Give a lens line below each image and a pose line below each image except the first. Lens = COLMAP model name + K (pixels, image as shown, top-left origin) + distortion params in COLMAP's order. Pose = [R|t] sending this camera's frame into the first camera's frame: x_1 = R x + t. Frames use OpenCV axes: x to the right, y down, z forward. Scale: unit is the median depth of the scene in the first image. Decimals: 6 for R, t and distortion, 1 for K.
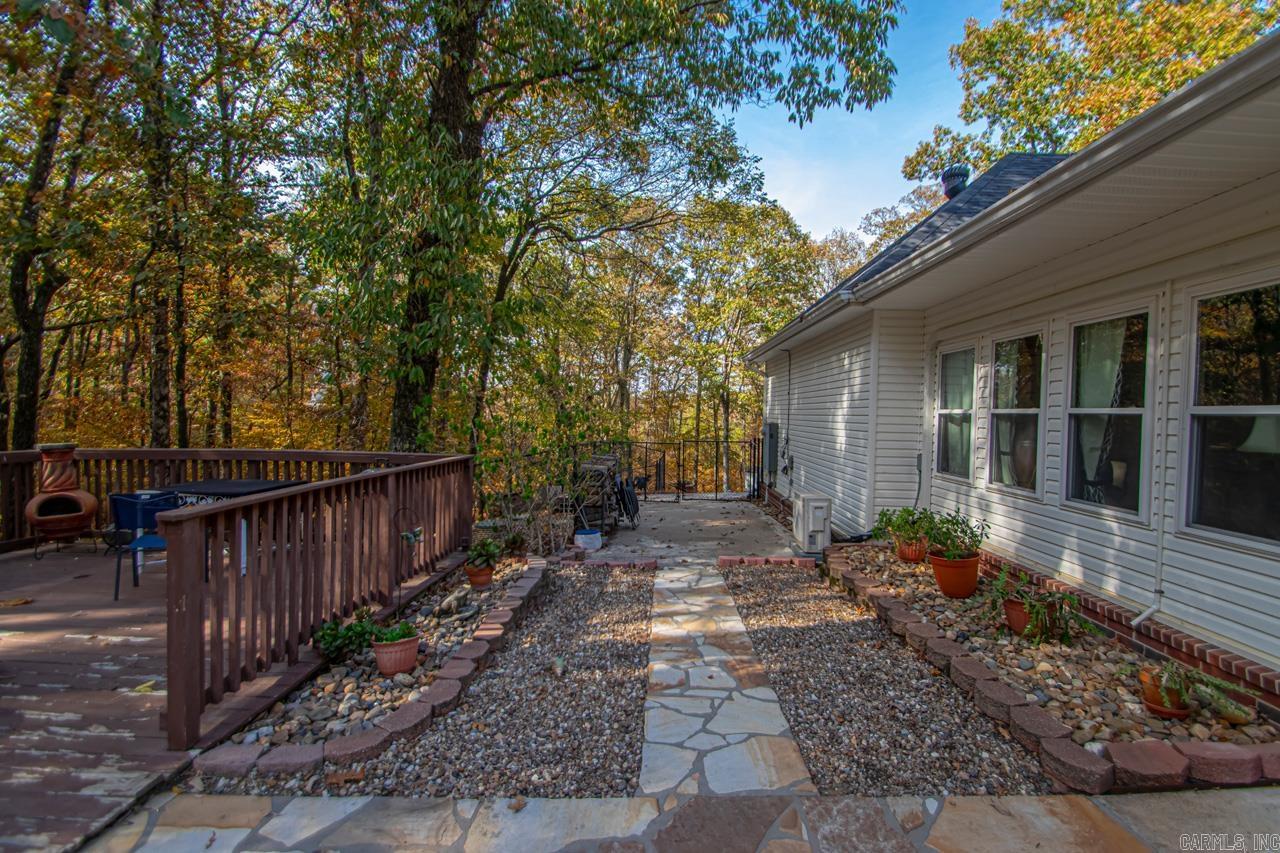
lens RADIAL K [[605.9, 0, 642.1], [0, 605.9, 422.2], [0, 0, 1]] dist [0.001543, -0.000007]
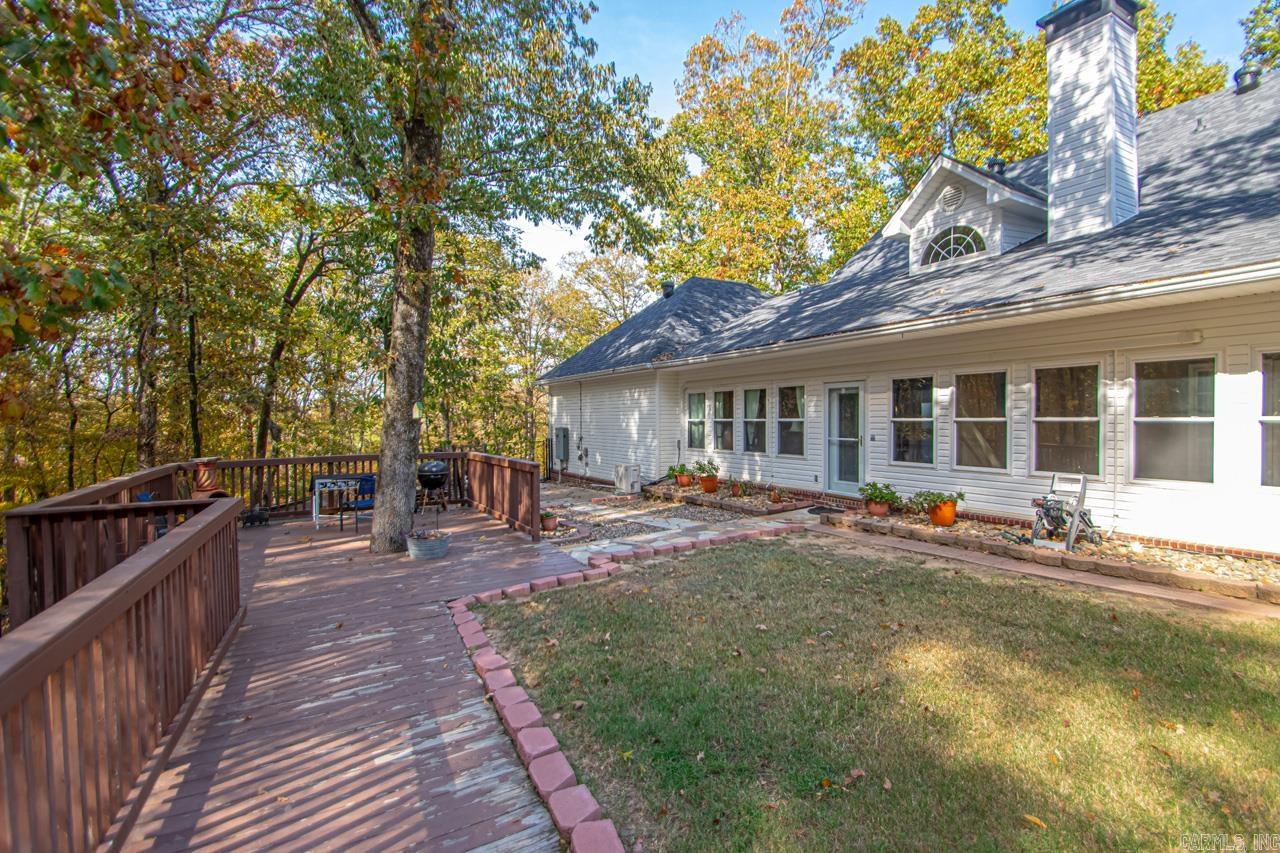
lens RADIAL K [[605.9, 0, 639.4], [0, 605.9, 431.3], [0, 0, 1]] dist [0.001543, -0.000007]
pose [[0.861683, -0.042030, 0.505704, -0.957235], [0.037770, 0.999112, 0.018682, -0.030340], [-0.506040, 0.003003, 0.862505, -0.992682]]
